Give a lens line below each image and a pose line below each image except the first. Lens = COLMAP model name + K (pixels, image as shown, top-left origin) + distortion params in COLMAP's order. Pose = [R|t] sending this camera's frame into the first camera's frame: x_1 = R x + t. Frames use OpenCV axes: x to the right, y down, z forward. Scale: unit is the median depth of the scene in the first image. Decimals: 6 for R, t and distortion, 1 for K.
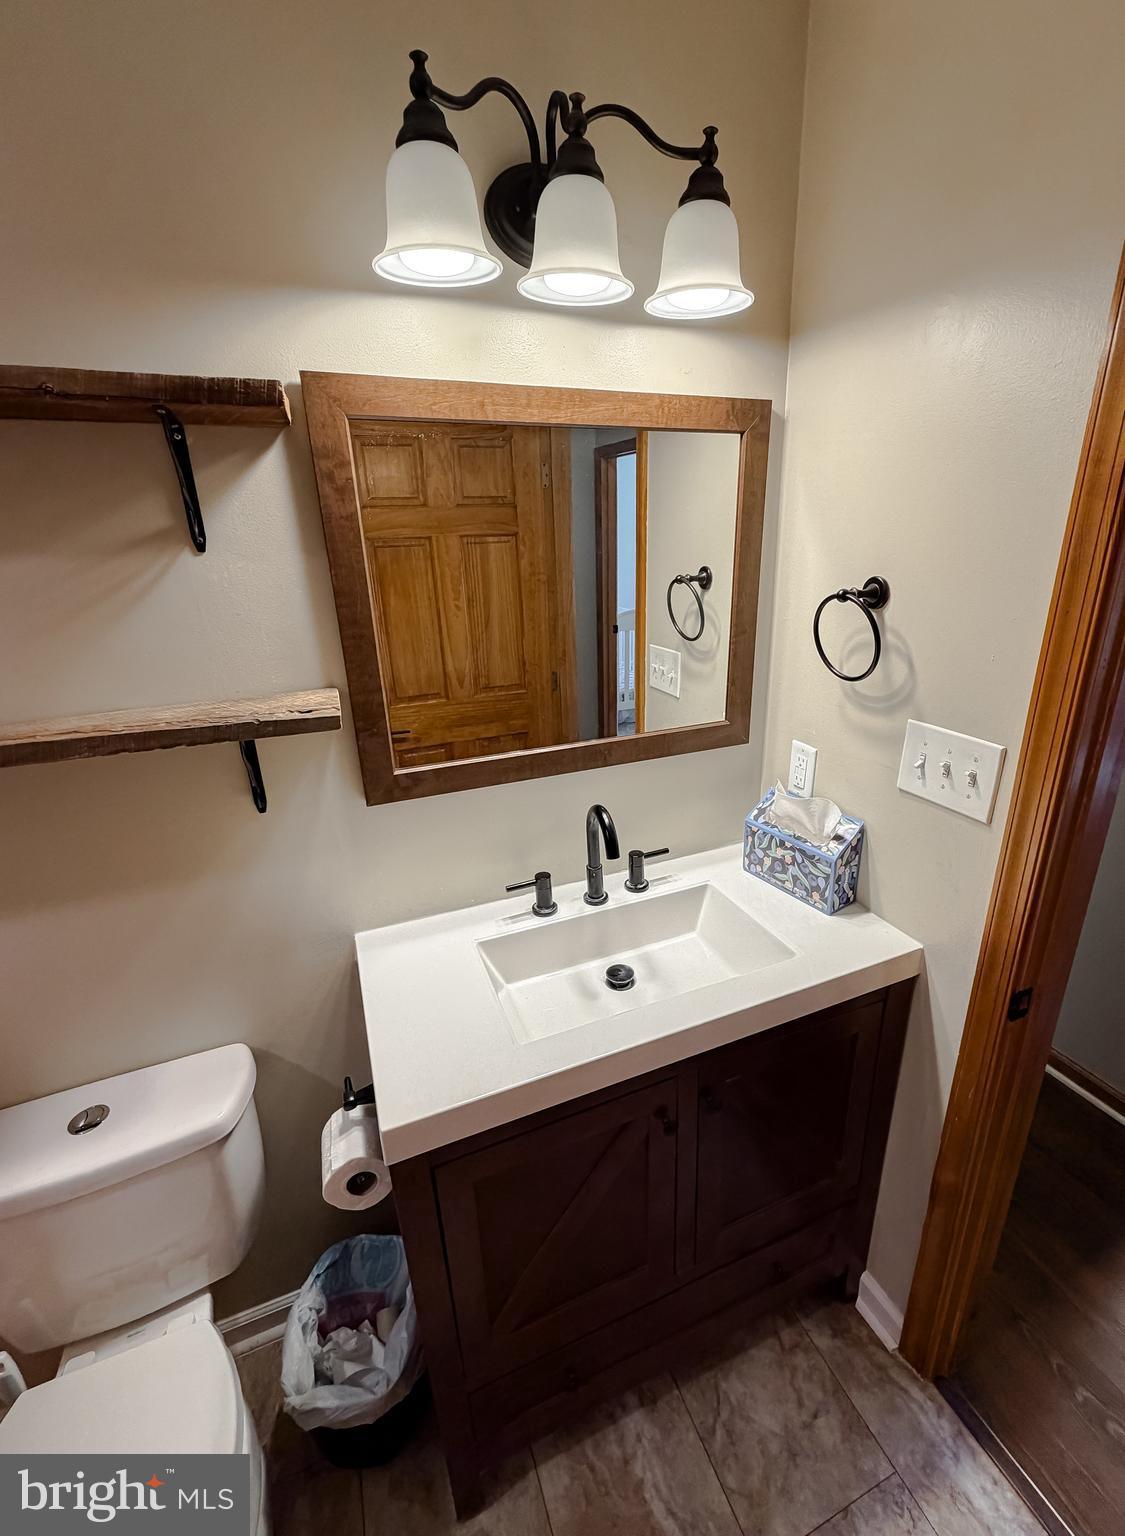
lens RADIAL K [[647.9, 0, 562.5], [0, 647.9, 768.0], [0, 0, 1]] dist [0.000179, -0.000094]
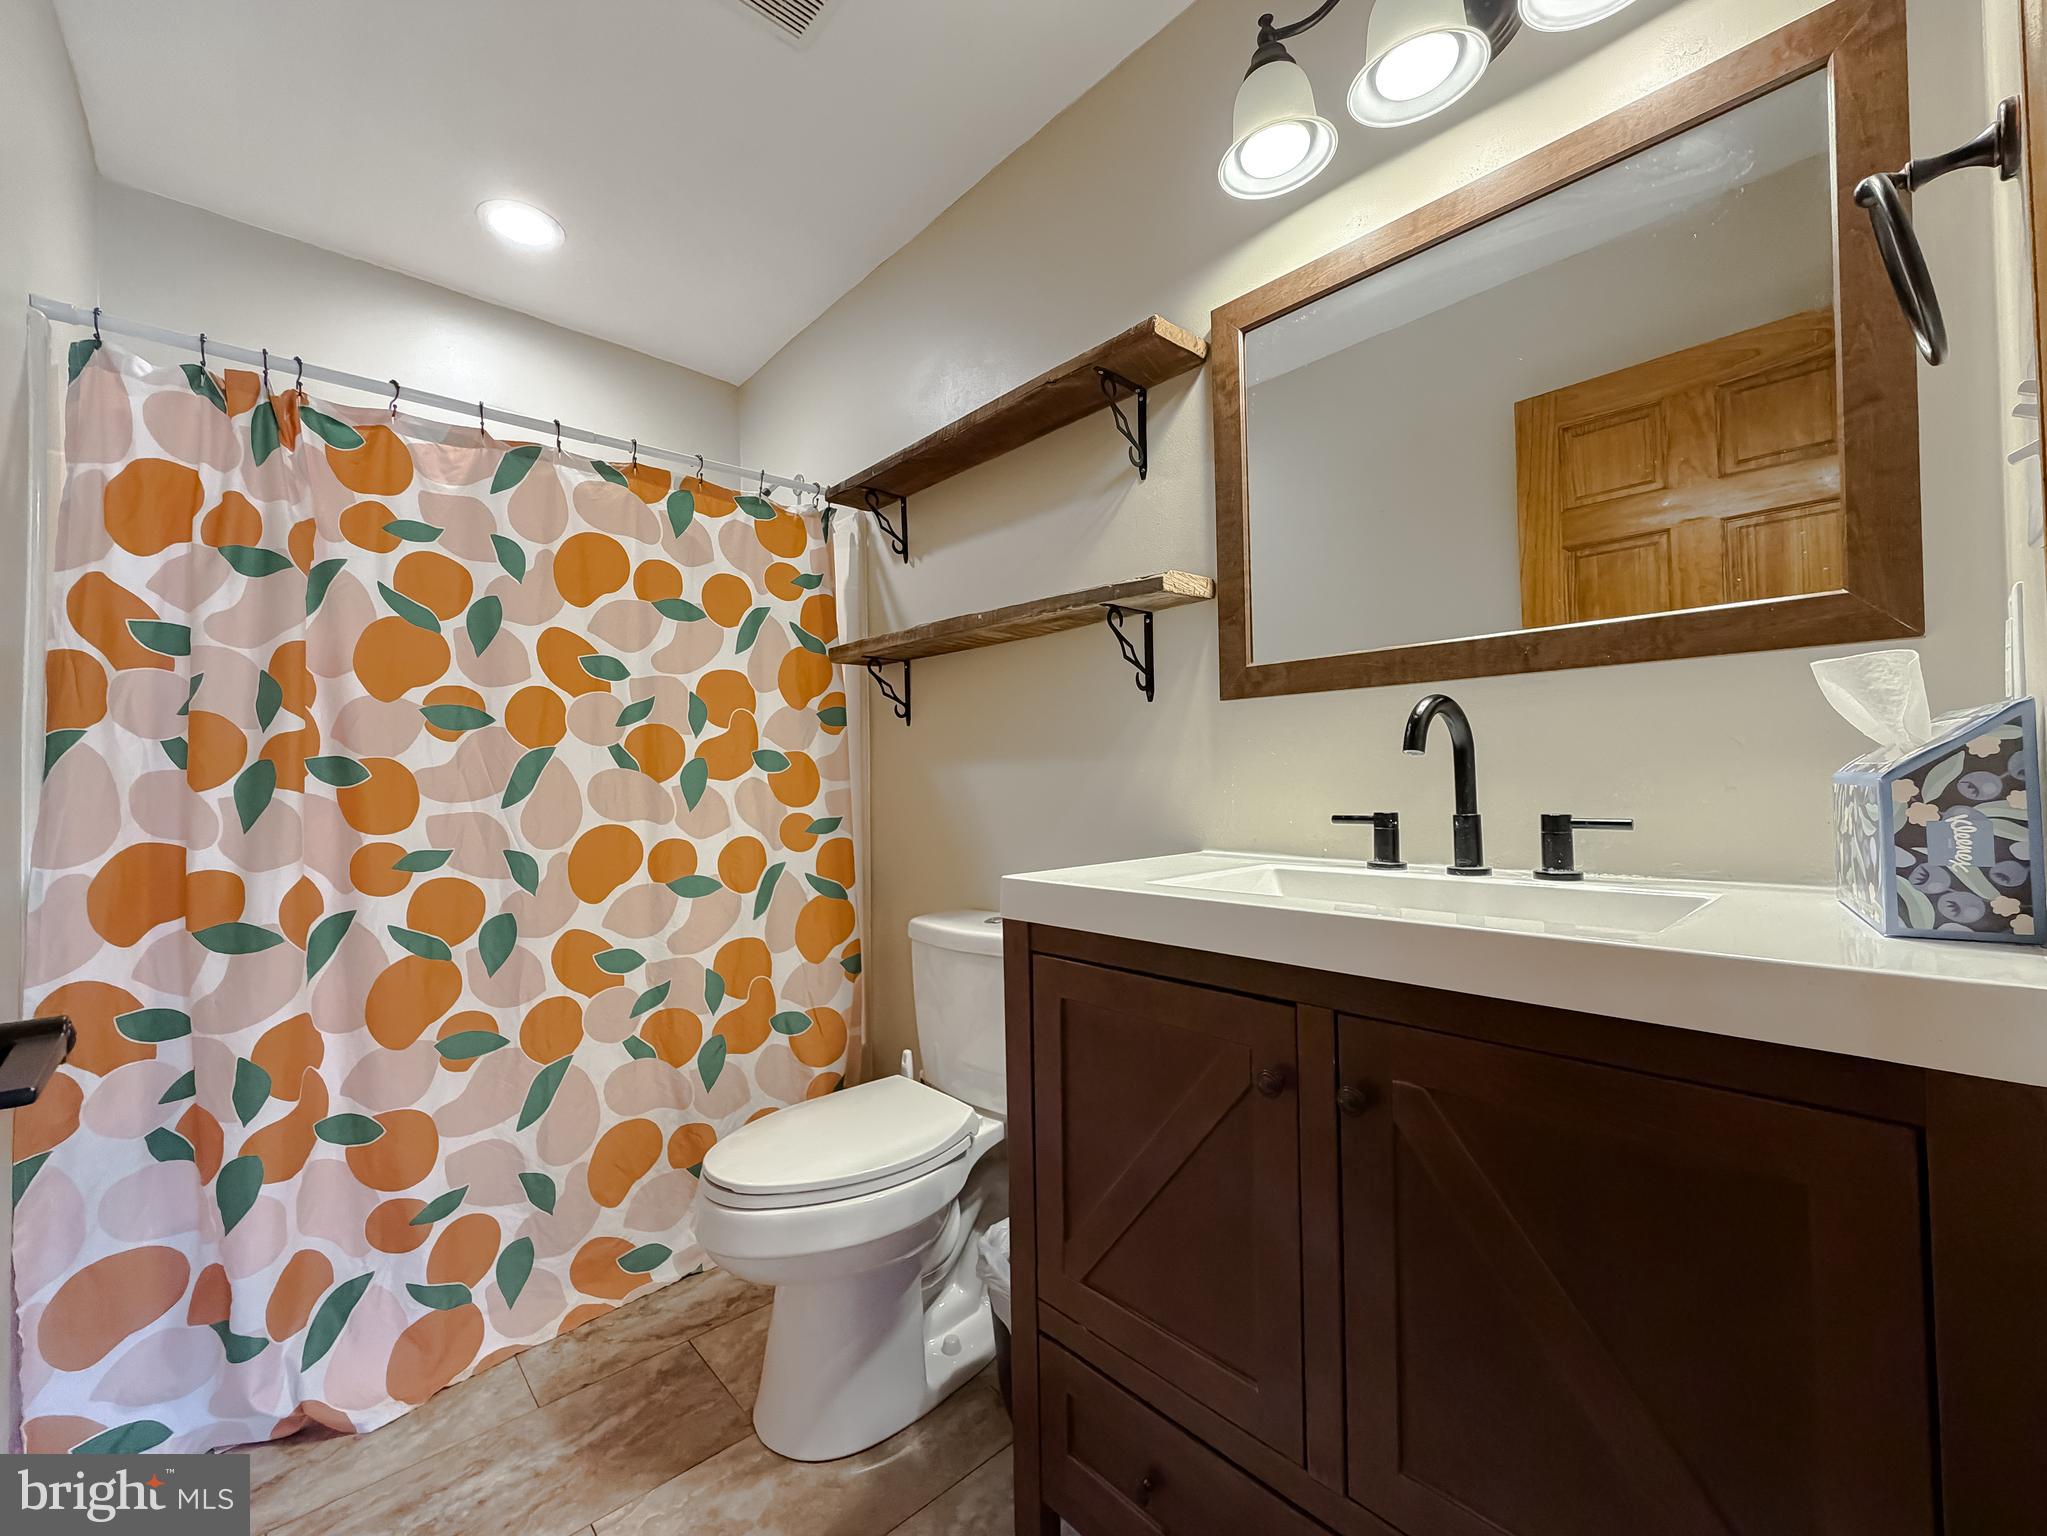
lens RADIAL K [[828.7, 0, 1023.5], [0, 828.7, 768.0], [0, 0, 1]] dist [0.001752, 0.000567]
pose [[0.350738, 0.012763, -0.936387, 0.710536], [-0.317235, 0.942407, -0.105981, 0.357376], [0.881104, 0.334226, 0.334587, 0.342997]]
